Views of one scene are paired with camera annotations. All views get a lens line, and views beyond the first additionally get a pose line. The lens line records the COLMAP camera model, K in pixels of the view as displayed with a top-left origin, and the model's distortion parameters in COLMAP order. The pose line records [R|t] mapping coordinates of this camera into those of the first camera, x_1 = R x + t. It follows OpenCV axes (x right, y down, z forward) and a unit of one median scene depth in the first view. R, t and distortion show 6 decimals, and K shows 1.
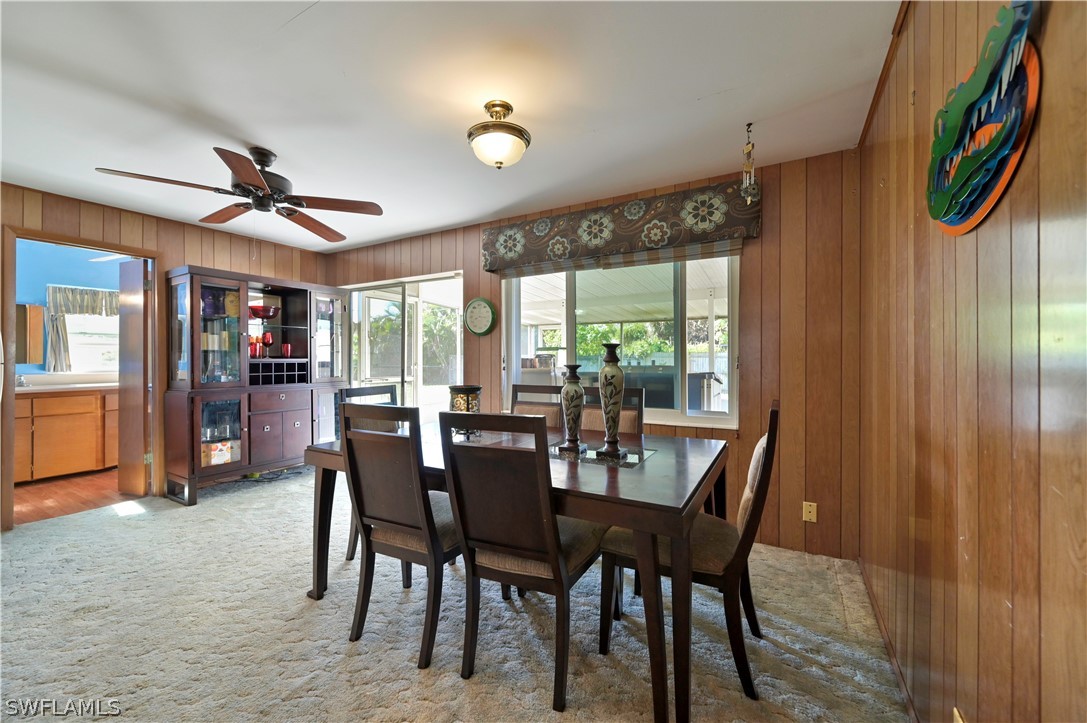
lens RADIAL K [[427.4, 0, 539.0], [0, 427.4, 358.8], [0, 0, 1]] dist [-0.001453, -0.000065]
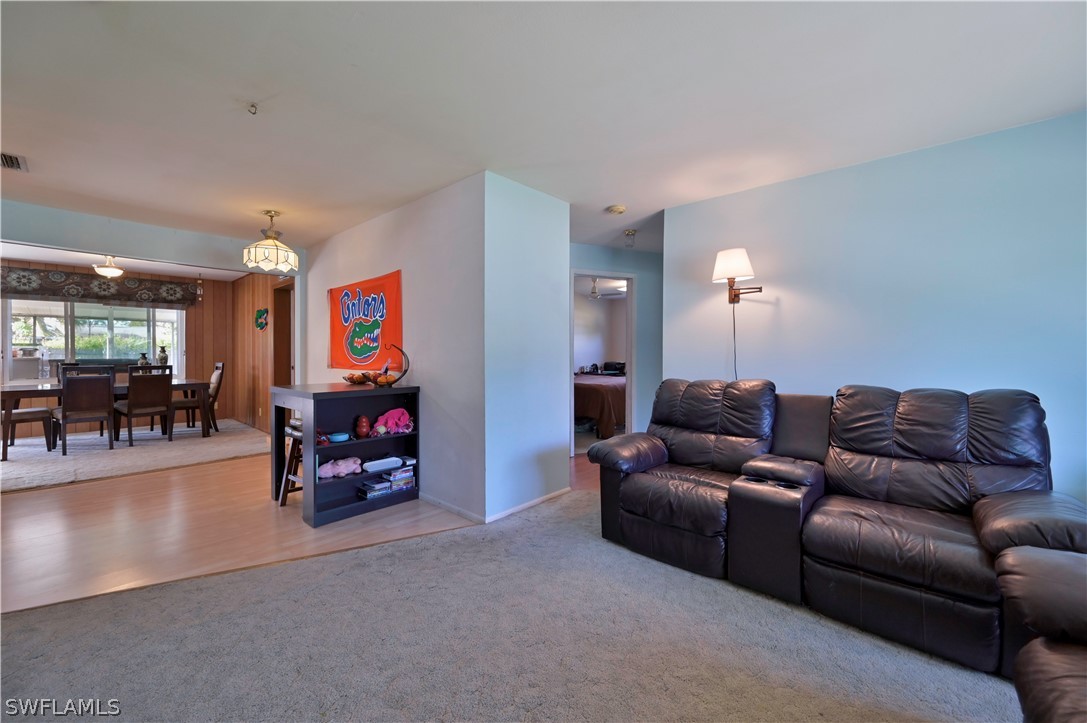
lens RADIAL K [[427.4, 0, 546.8], [0, 427.4, 356.9], [0, 0, 1]] dist [-0.001453, -0.000065]
pose [[0.198302, -0.009425, 0.980096, -1.544526], [0.002050, 0.999956, 0.009201, 0.014371], [-0.980139, 0.000185, 0.198312, -1.557425]]
